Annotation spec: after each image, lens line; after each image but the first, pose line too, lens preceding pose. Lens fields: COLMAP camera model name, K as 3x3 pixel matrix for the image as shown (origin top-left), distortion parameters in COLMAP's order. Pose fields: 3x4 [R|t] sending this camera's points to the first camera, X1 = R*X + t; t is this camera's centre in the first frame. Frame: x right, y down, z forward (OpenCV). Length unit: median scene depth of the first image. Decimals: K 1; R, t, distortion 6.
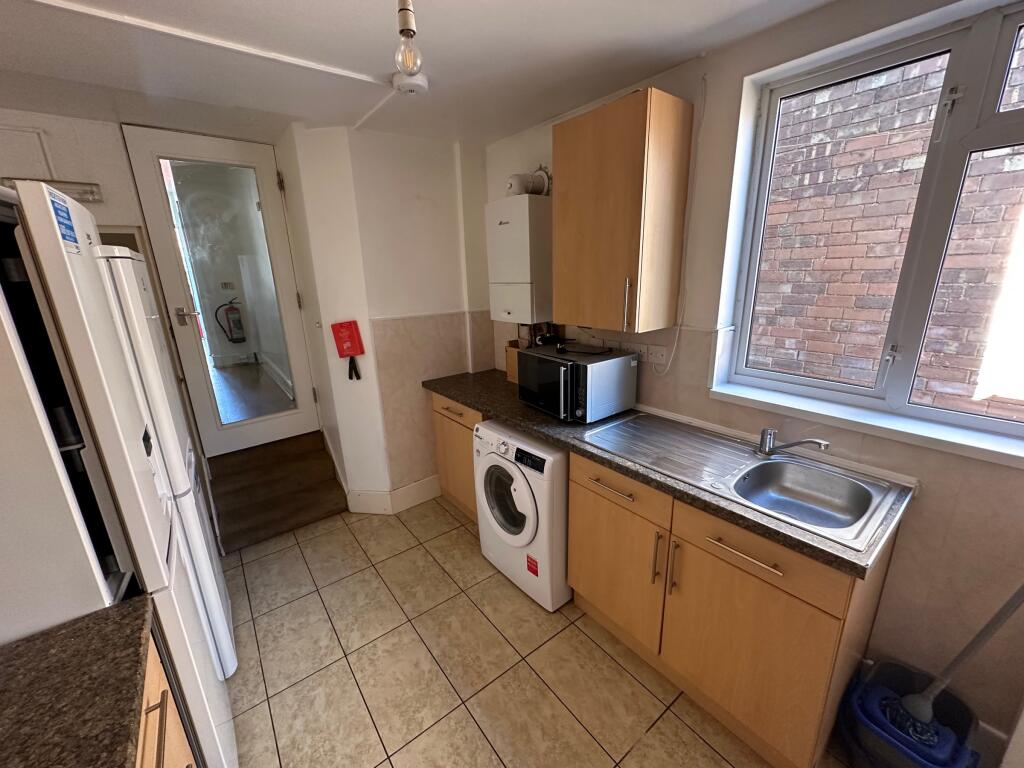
lens RADIAL K [[408.5, 0, 510.7], [0, 408.5, 381.7], [0, 0, 1]] dist [0.000389, 0.000126]
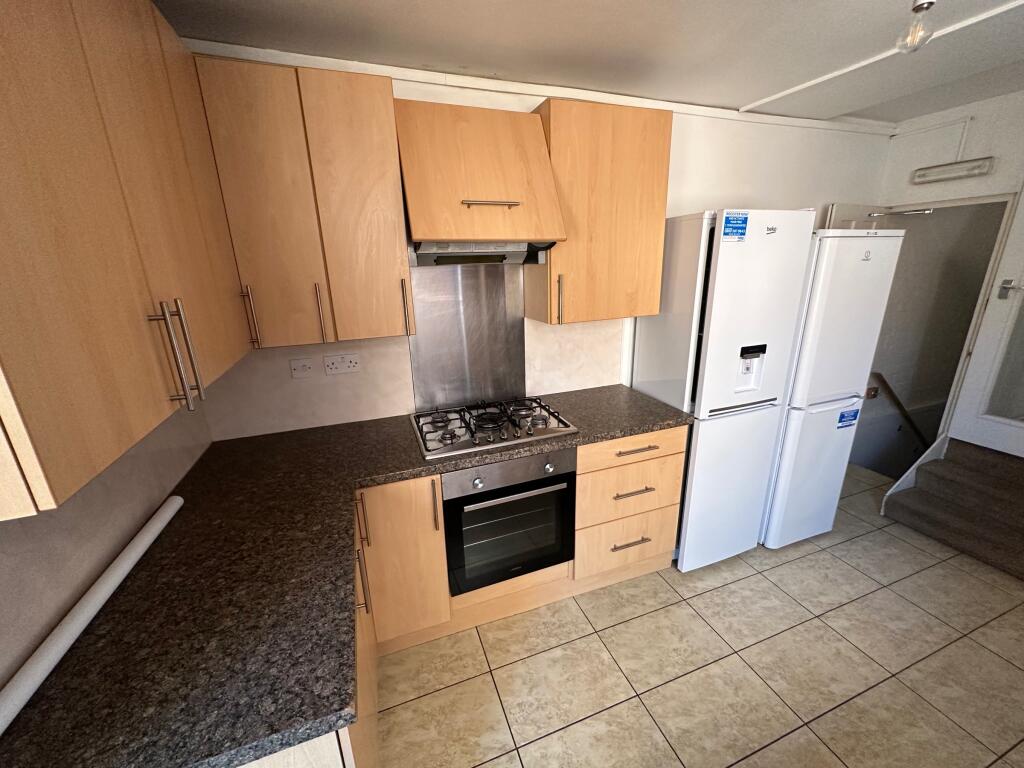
lens RADIAL K [[408.5, 0, 512.2], [0, 408.5, 385.4], [0, 0, 1]] dist [0.000389, 0.000126]
pose [[-0.295870, 0.312490, -0.902669, 0.599820], [-0.218342, 0.897836, 0.382383, -0.102056], [0.929940, 0.310226, -0.197413, 0.284906]]
